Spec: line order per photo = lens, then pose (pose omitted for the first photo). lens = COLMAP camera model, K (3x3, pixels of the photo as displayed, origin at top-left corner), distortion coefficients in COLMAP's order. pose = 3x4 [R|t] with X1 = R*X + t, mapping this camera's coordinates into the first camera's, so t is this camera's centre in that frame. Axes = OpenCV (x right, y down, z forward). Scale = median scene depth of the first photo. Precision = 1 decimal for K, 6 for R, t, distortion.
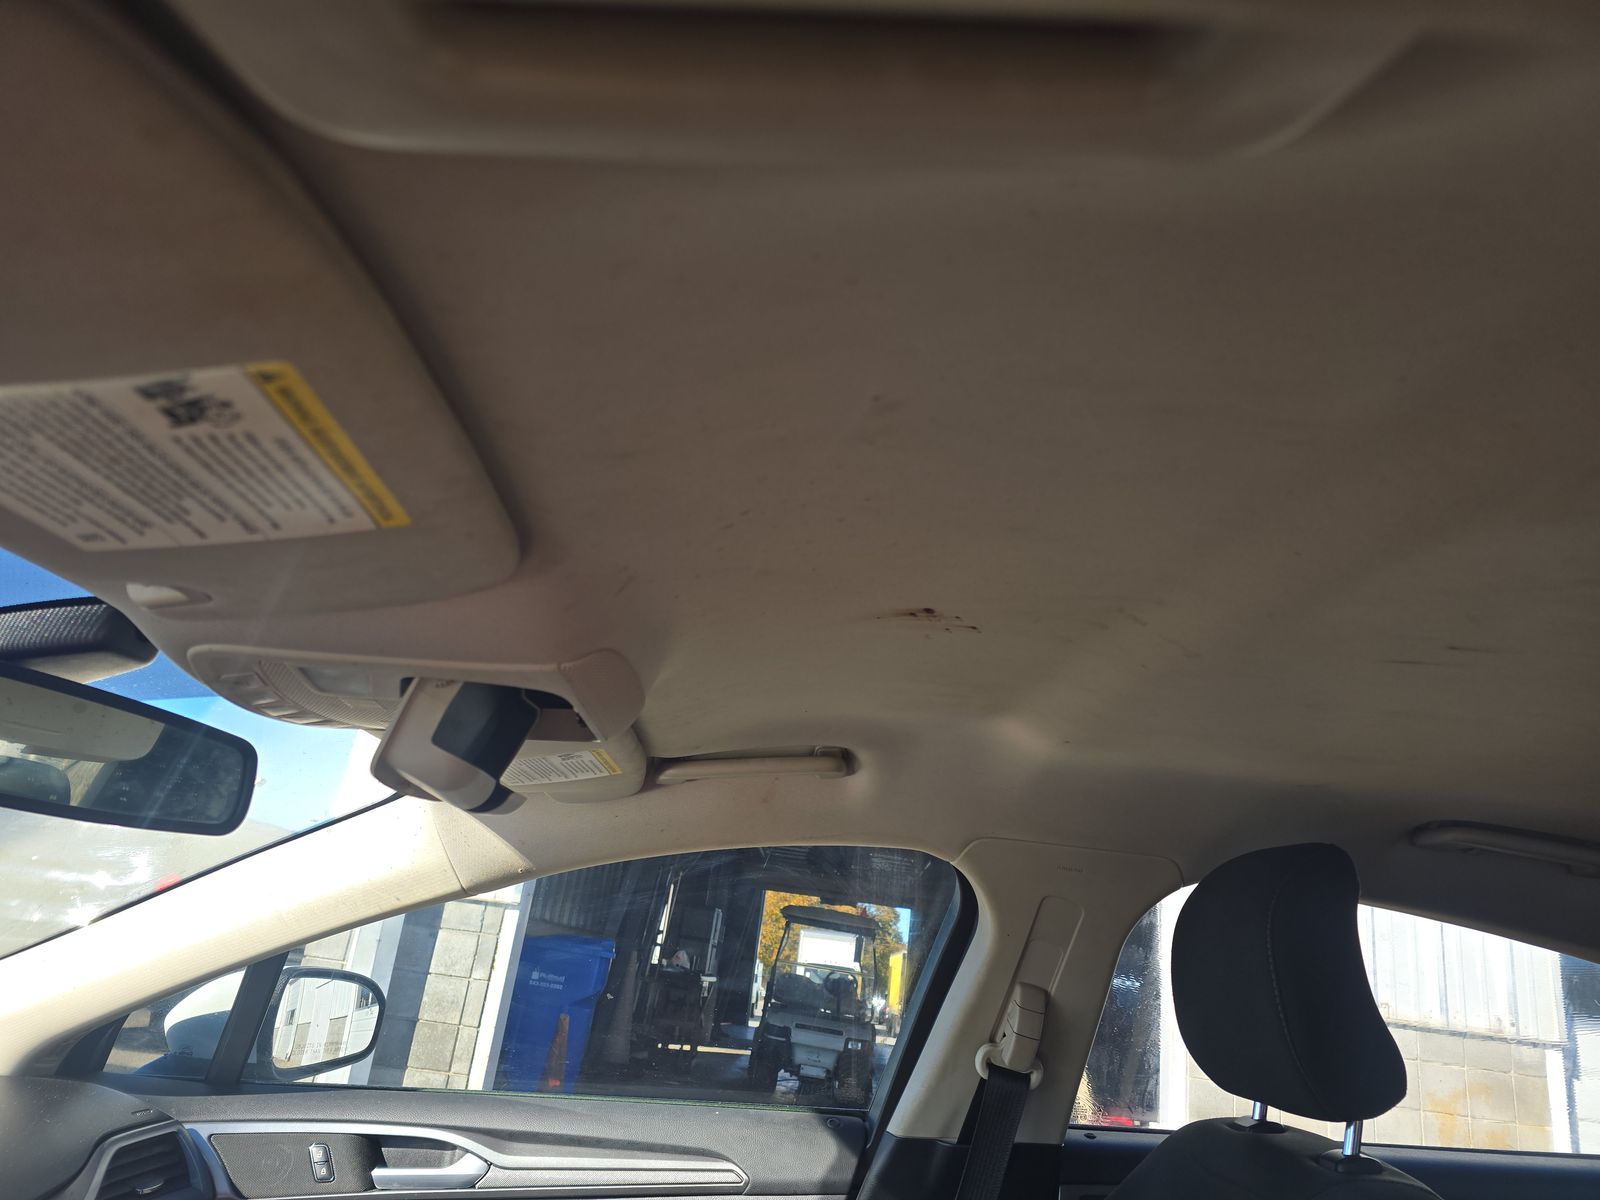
lens RADIAL K [[1071.2, 0, 799.7], [0, 1071.2, 599.2], [0, 0, 1]] dist [0.023948, -0.024967]
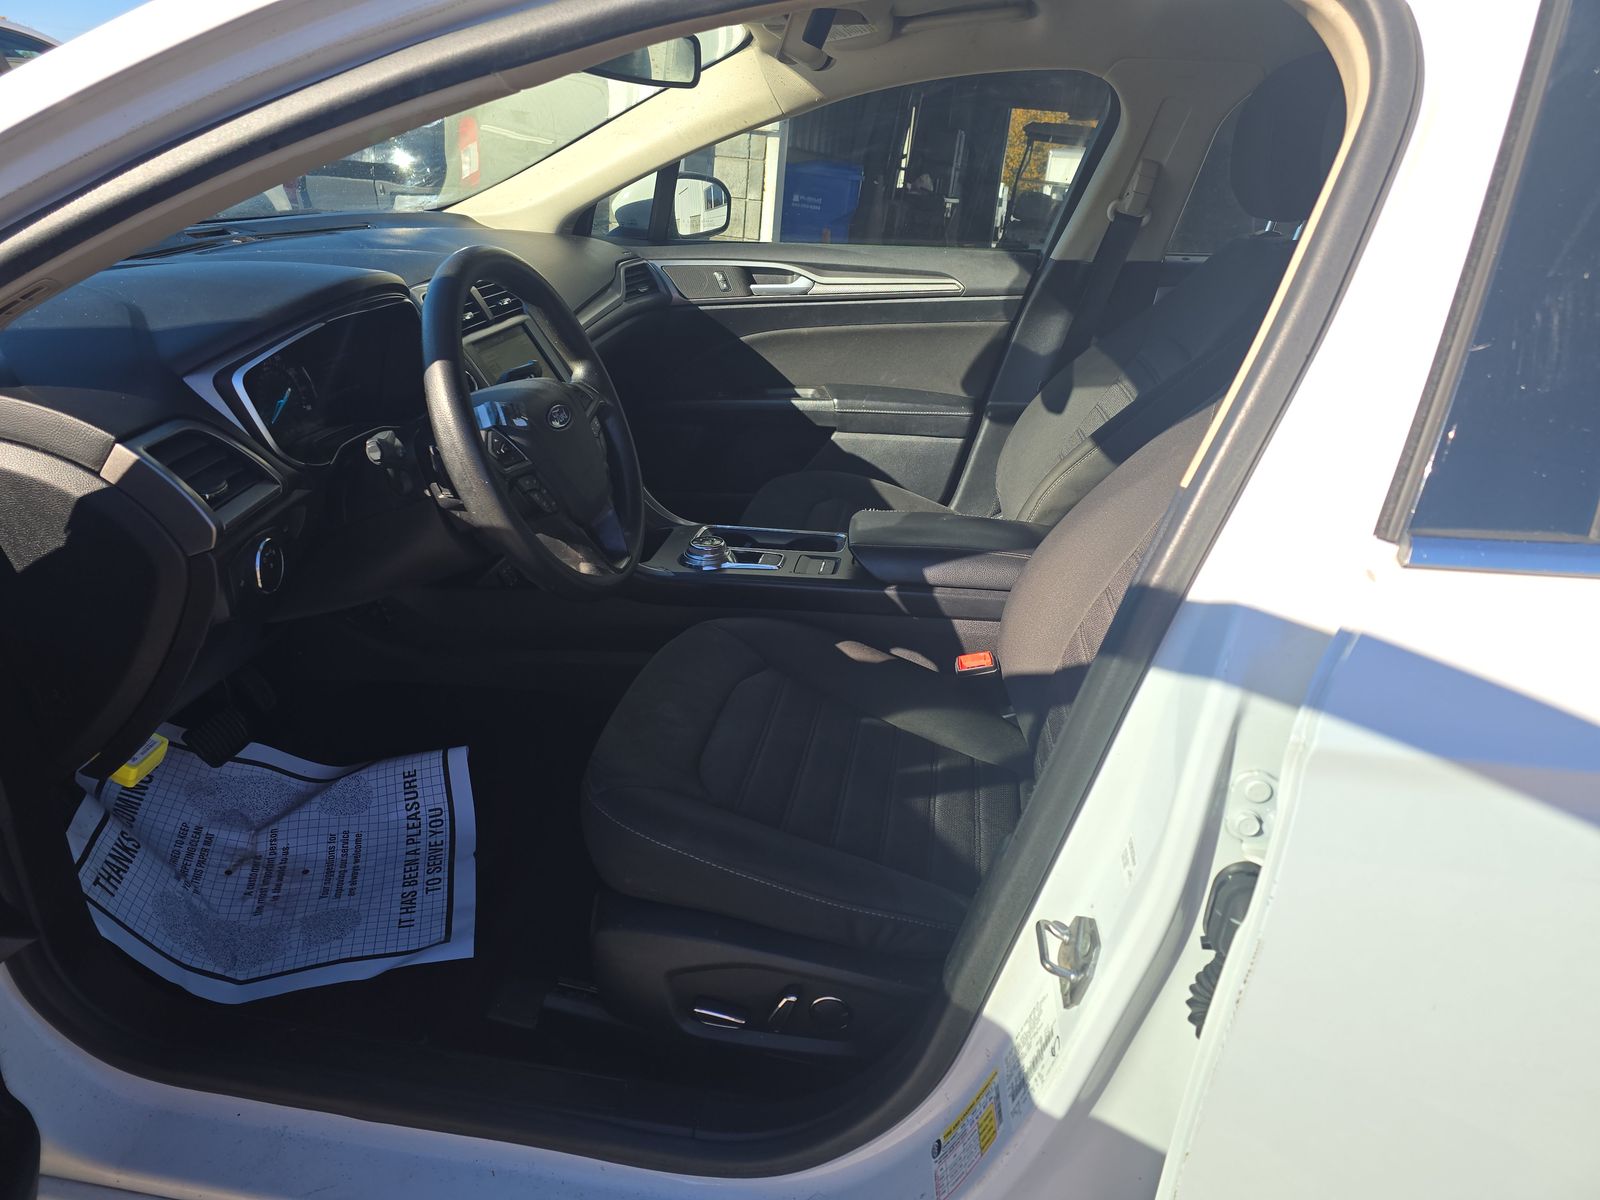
lens RADIAL K [[1071.2, 0, 801.1], [0, 1071.2, 602.5], [0, 0, 1]] dist [0.023948, -0.024967]
pose [[0.976954, 0.041949, -0.209287, 0.061640], [0.101228, 0.772169, 0.627302, -0.133287], [0.187919, -0.634031, 0.750127, -0.513014]]
